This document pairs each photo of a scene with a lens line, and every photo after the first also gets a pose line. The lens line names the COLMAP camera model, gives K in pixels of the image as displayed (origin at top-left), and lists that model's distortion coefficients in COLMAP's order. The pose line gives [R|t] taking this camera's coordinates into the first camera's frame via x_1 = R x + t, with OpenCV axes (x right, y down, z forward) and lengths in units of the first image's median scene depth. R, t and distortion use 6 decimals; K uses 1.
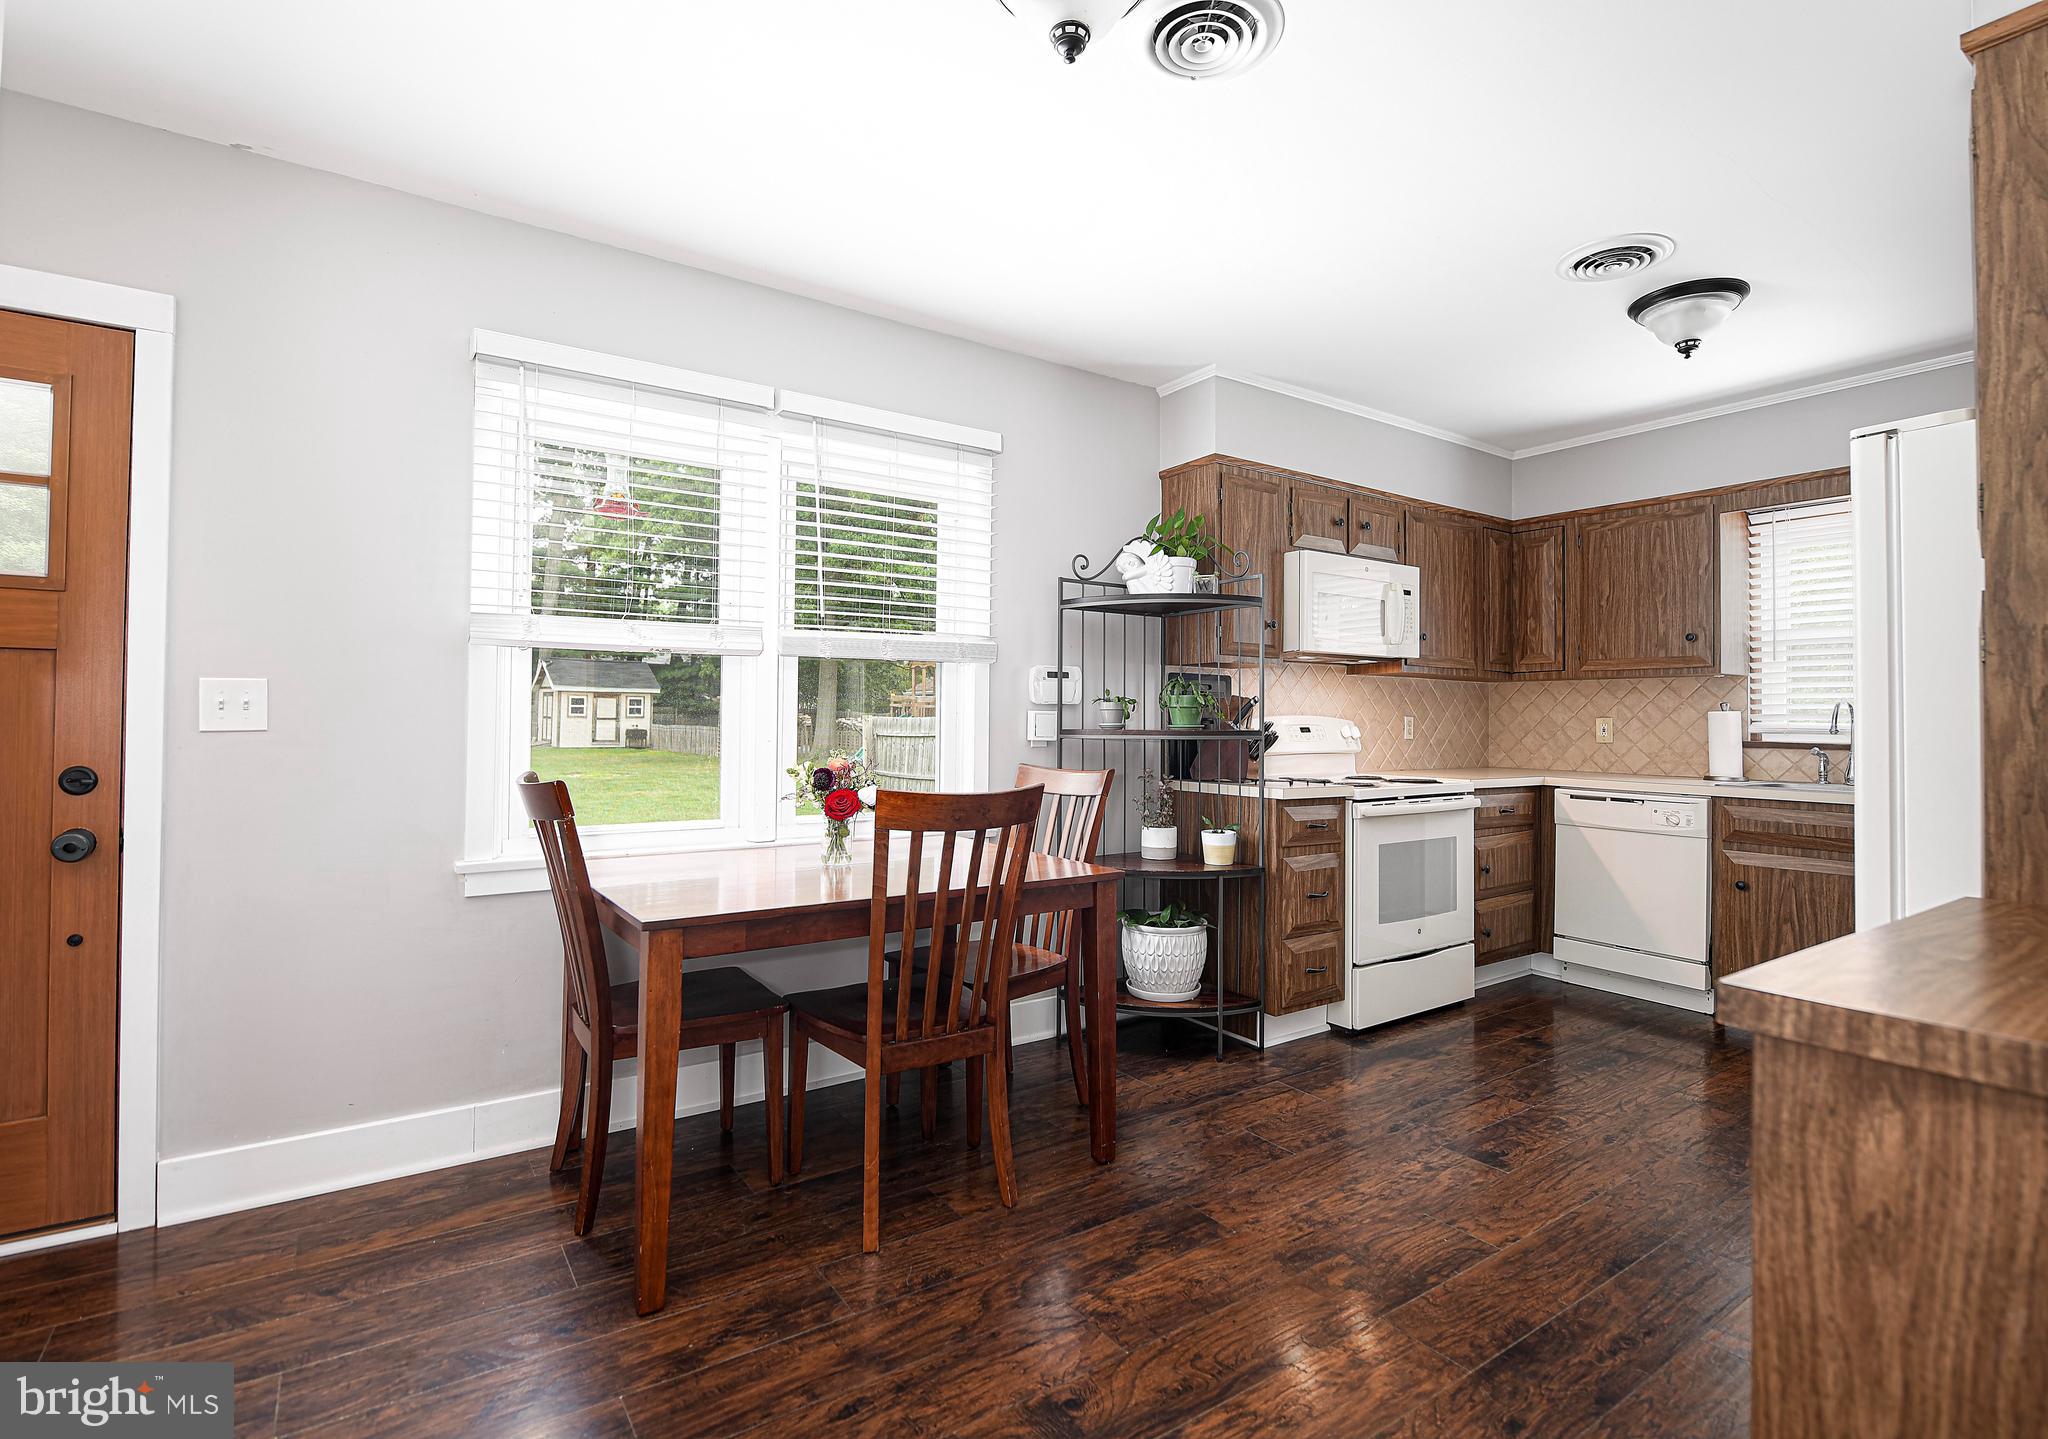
lens RADIAL K [[991.1, 0, 1024.0], [0, 991.1, 719.5], [0, 0, 1]] dist [-0.004061, -0.000719]
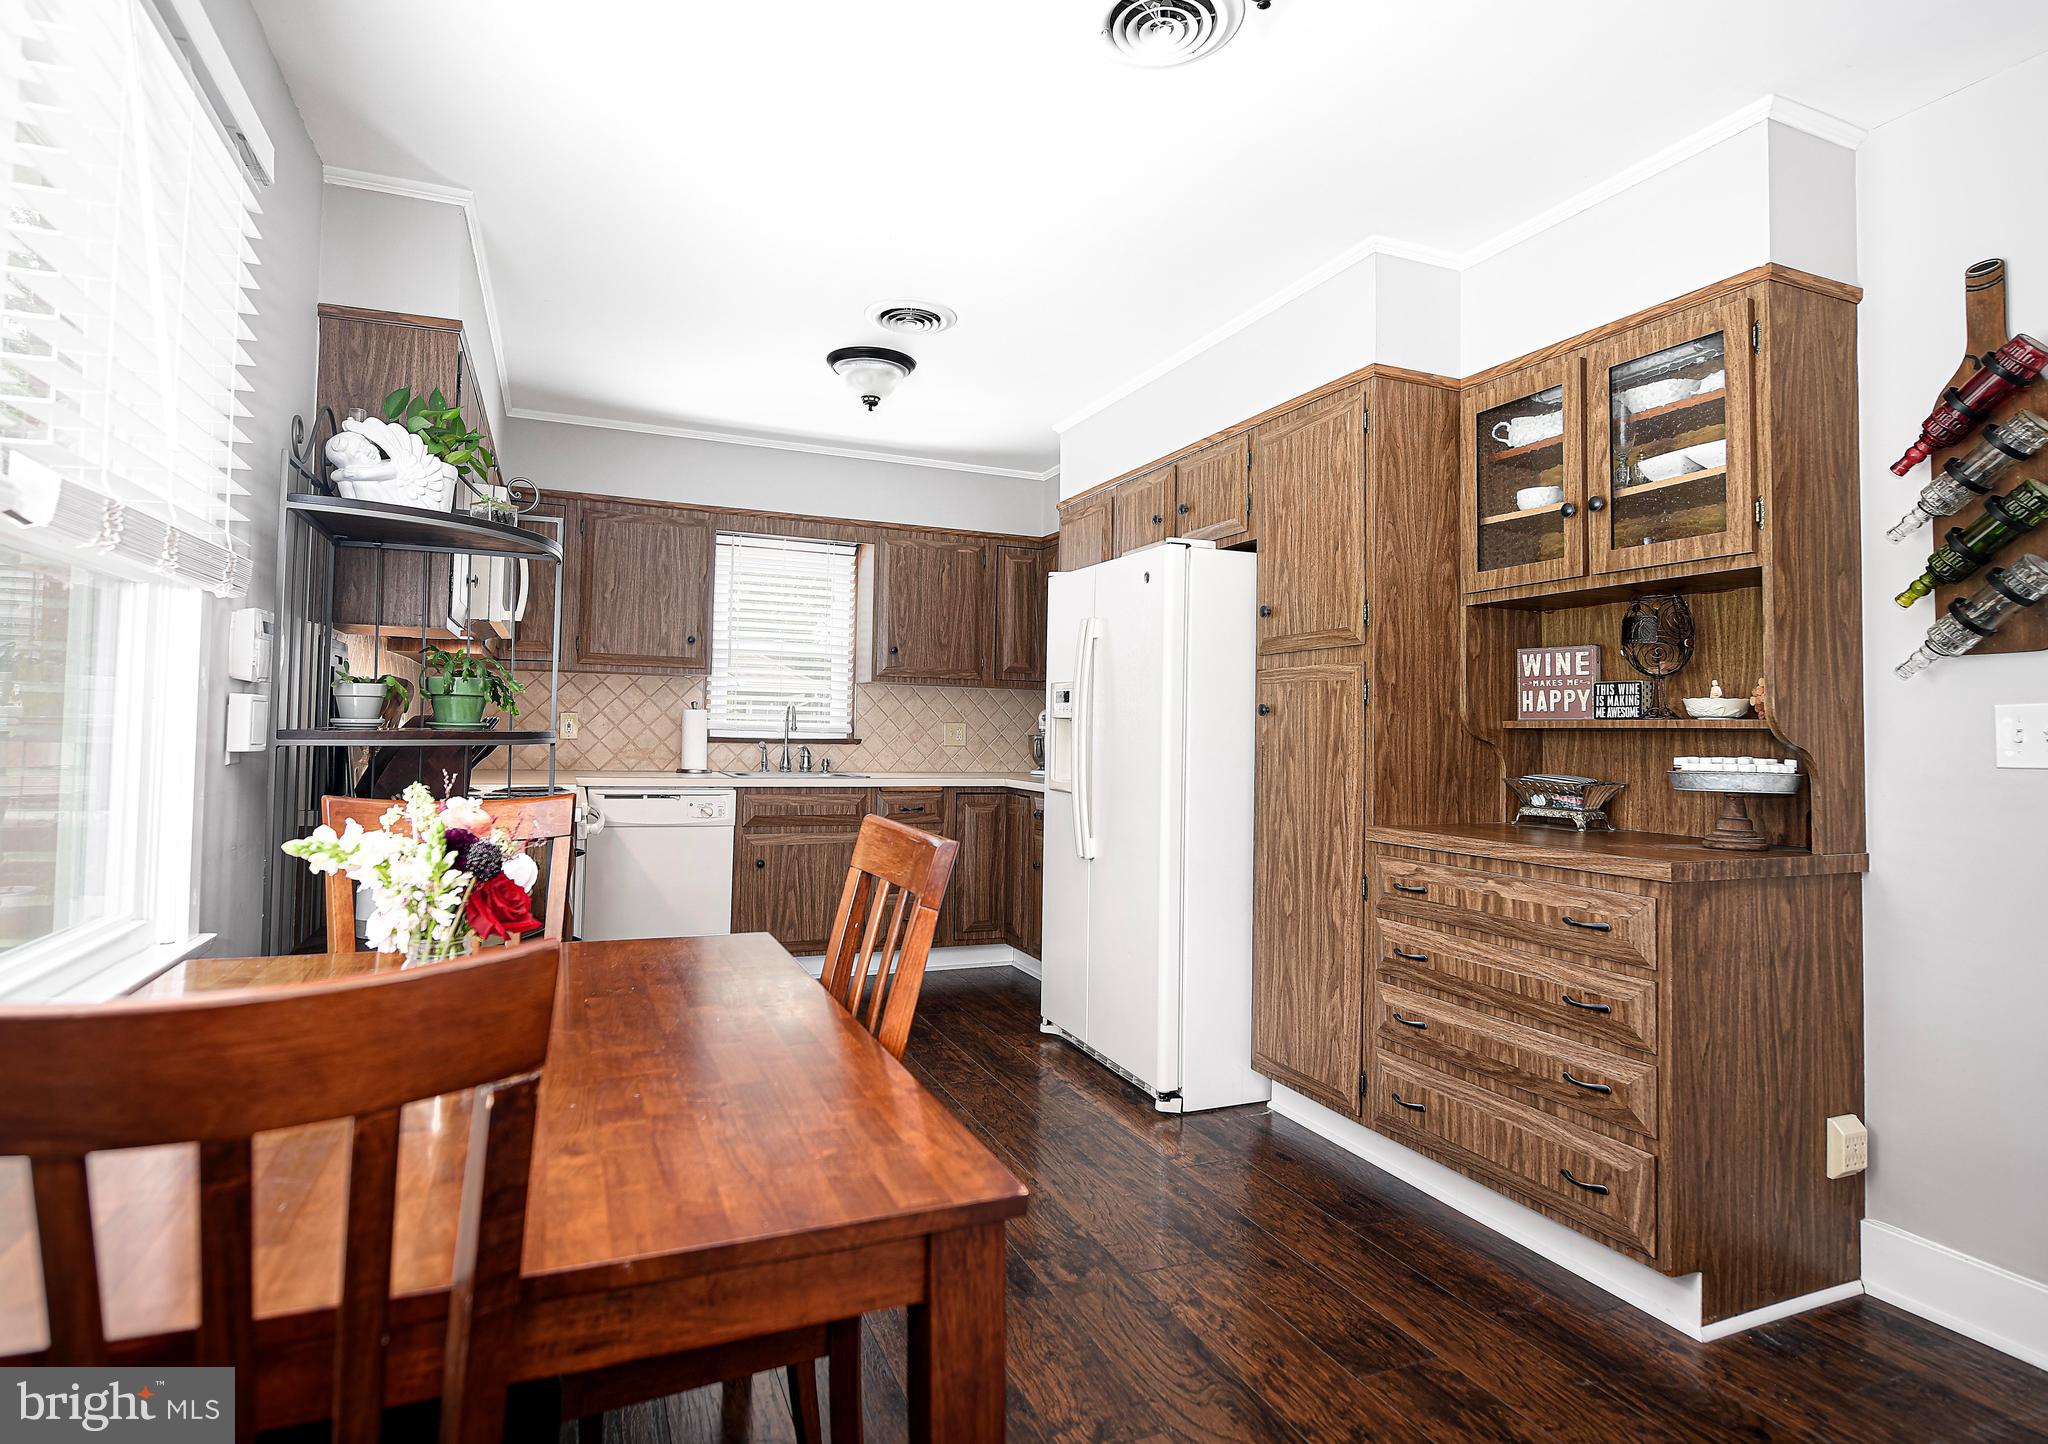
lens RADIAL K [[1079.4, 0, 1023.8], [0, 1079.4, 701.7], [0, 0, 1]] dist [-0.000668, 0.000000]
pose [[0.195265, 0.020504, 0.980536, -0.449127], [-0.017409, 0.999696, -0.017438, -0.002451], [-0.980596, -0.013665, 0.195563, 0.473206]]
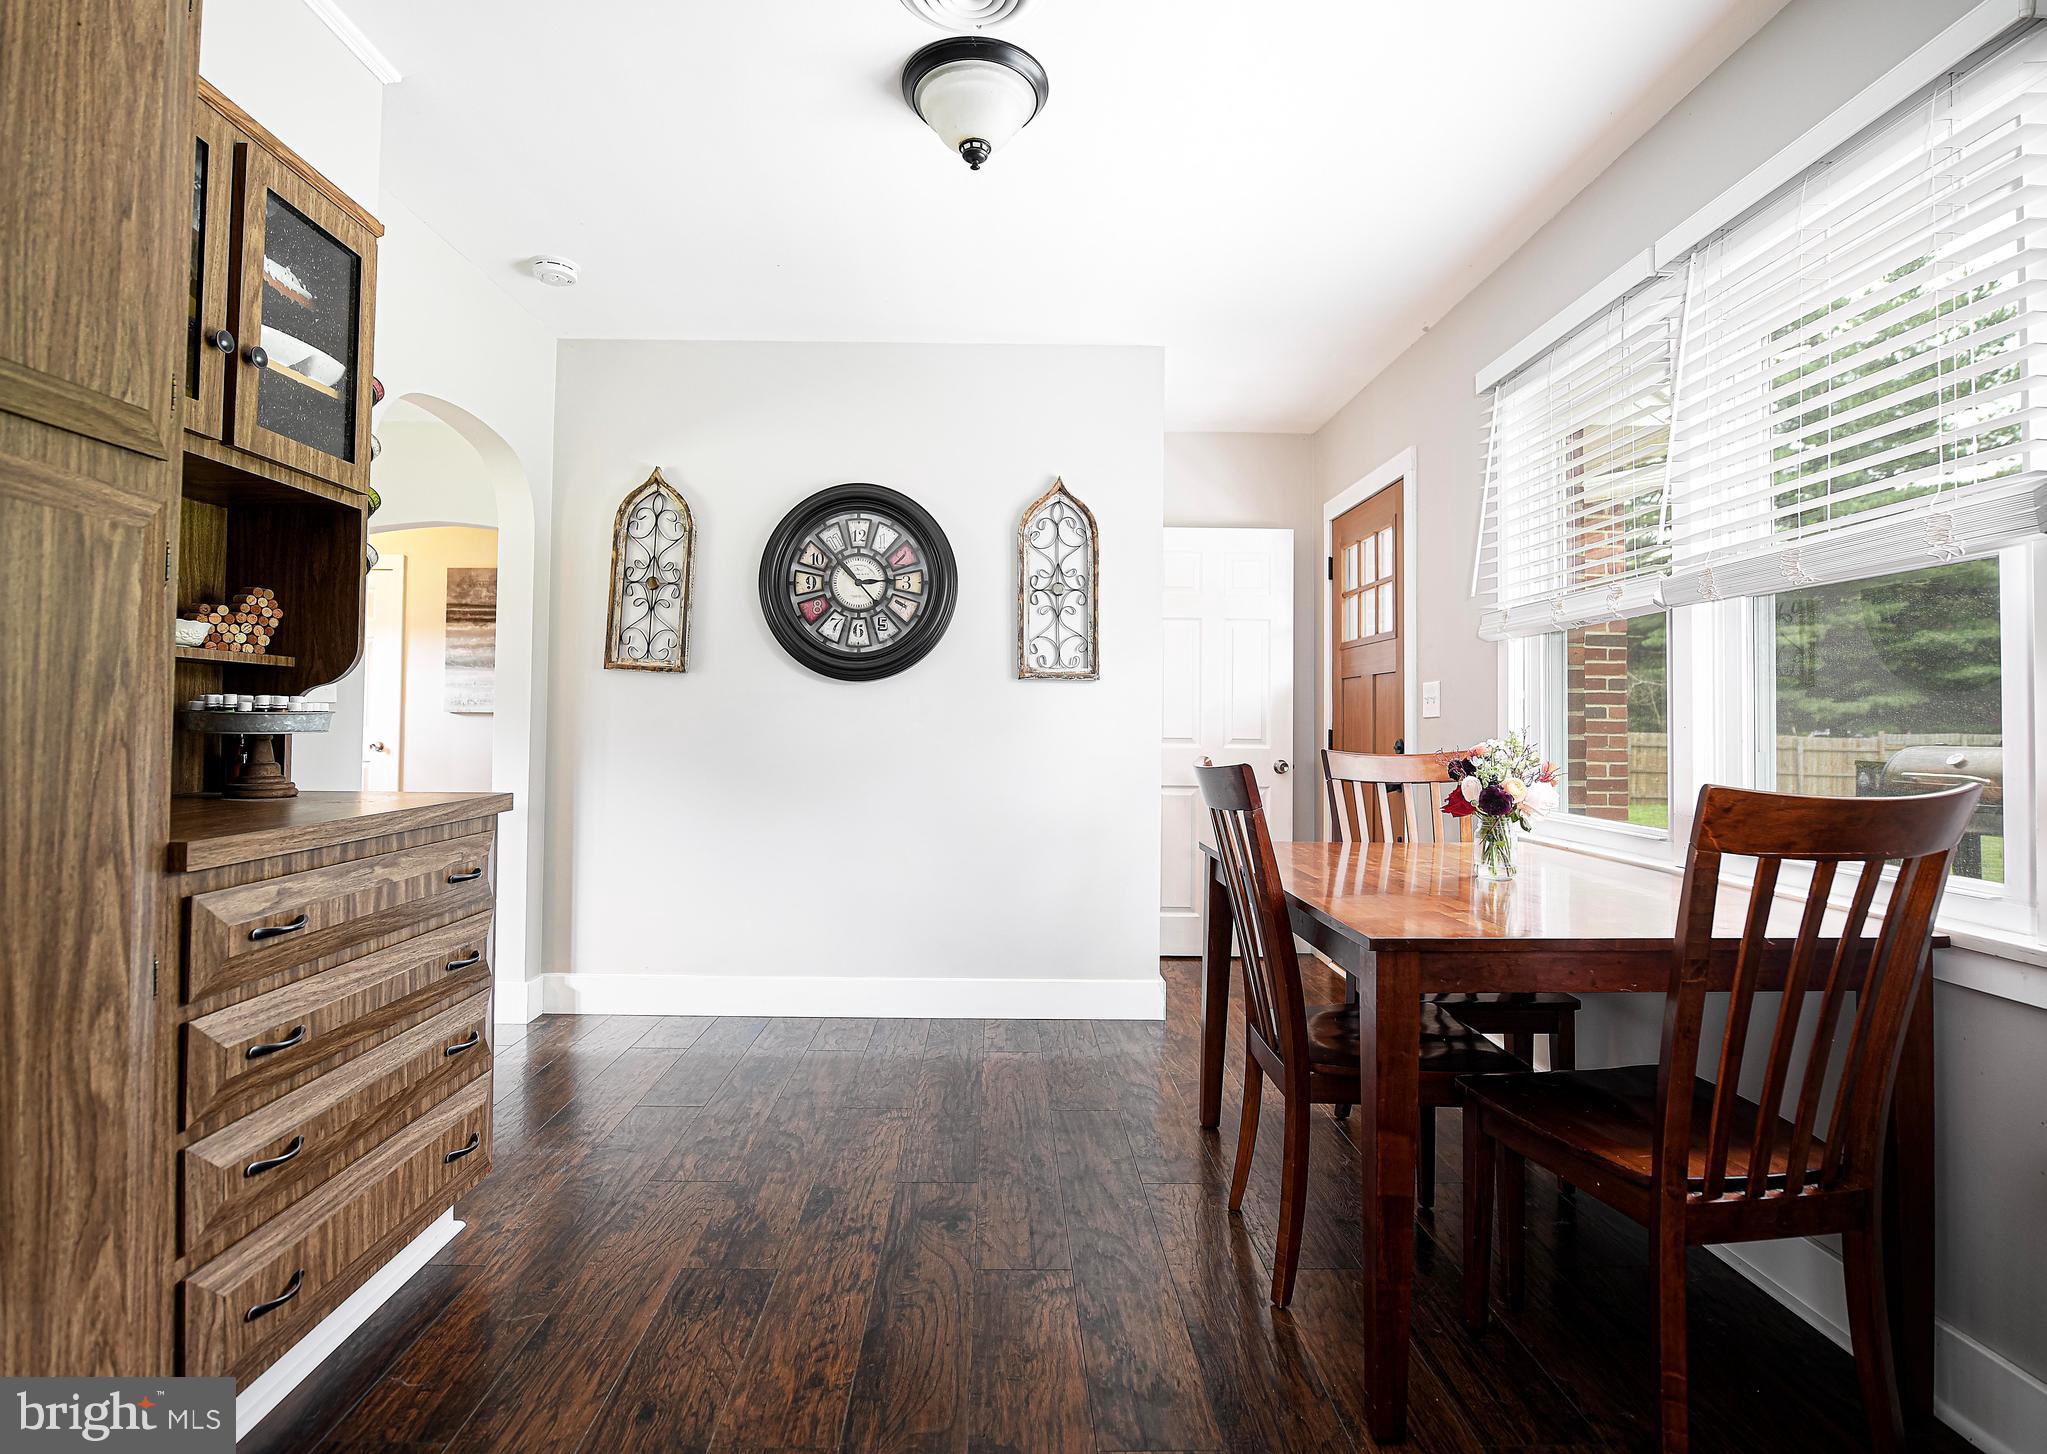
lens RADIAL K [[978.3, 0, 1011.6], [0, 978.3, 698.2], [0, 0, 1]] dist [-0.008968, -0.005177]
pose [[-0.556731, -0.034510, -0.829976, 0.490899], [-0.012760, 0.999374, -0.032994, 0.026174], [0.830595, -0.007778, -0.556823, 0.812140]]
